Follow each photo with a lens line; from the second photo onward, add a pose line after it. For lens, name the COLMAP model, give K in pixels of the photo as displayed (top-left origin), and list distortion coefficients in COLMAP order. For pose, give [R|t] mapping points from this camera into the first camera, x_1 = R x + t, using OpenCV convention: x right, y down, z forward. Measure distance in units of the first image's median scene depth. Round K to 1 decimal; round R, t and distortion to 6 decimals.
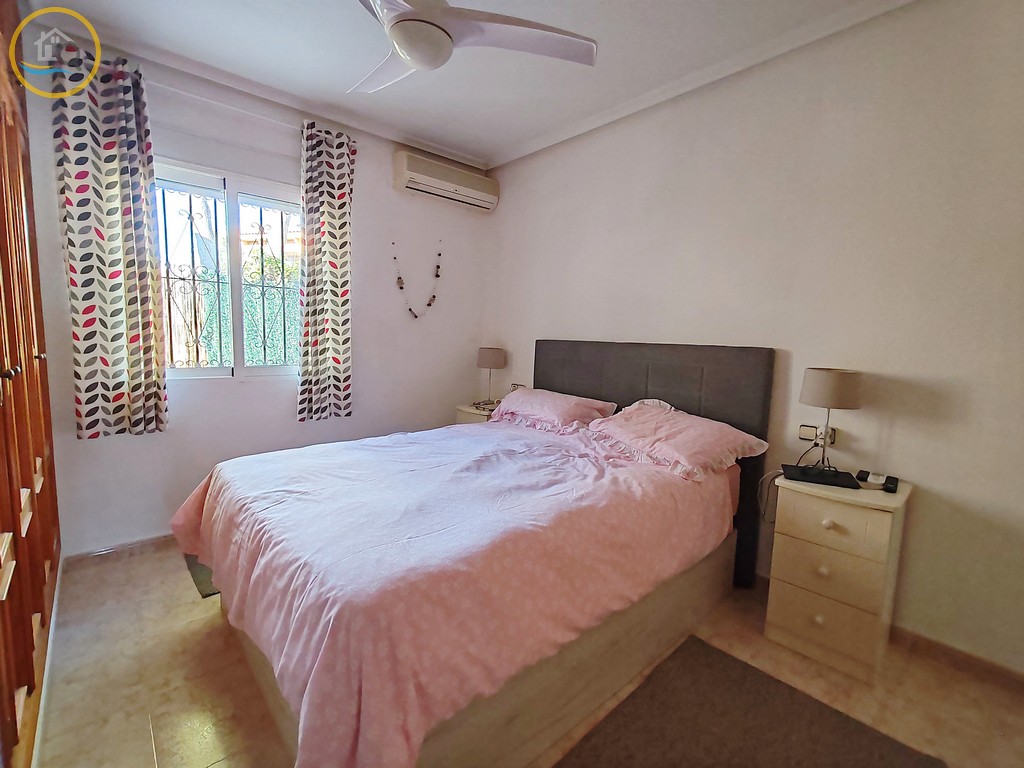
lens RADIAL K [[463.9, 0, 514.8], [0, 463.9, 387.2], [0, 0, 1]] dist [0.002210, 0.000563]
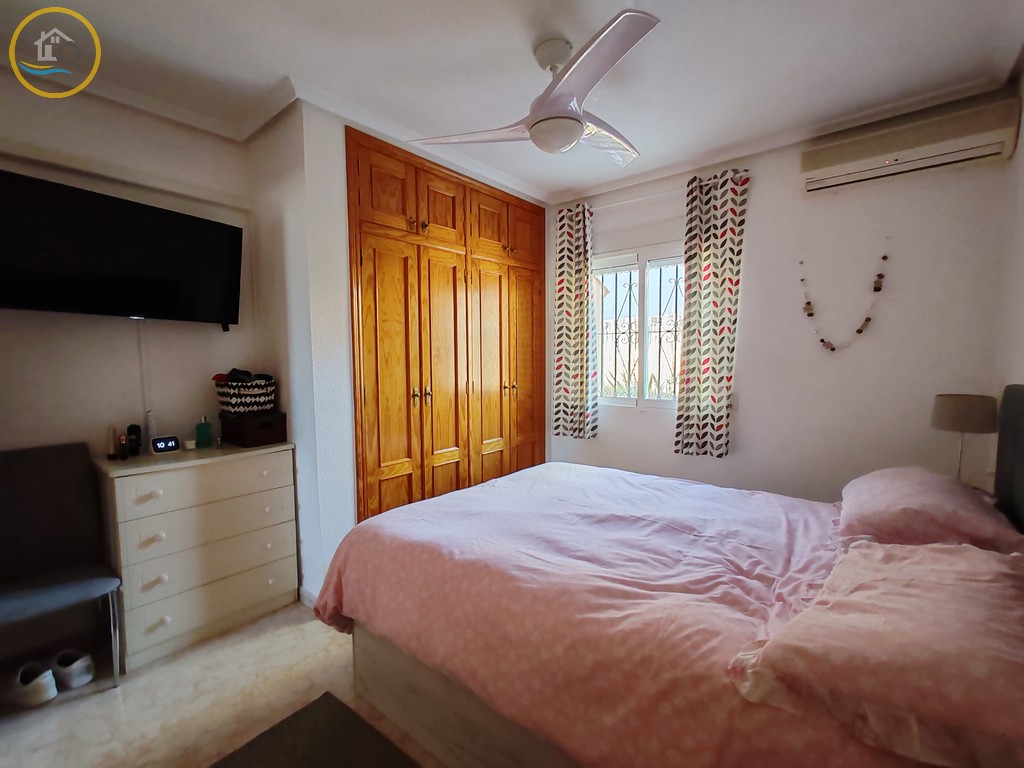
lens RADIAL K [[463.9, 0, 514.8], [0, 463.9, 387.2], [0, 0, 1]] dist [0.002210, 0.000563]
pose [[0.152687, 0.038782, -0.987513, 0.699716], [-0.096014, 0.995085, 0.024234, -0.087608], [0.983600, 0.091115, 0.155660, 0.564226]]
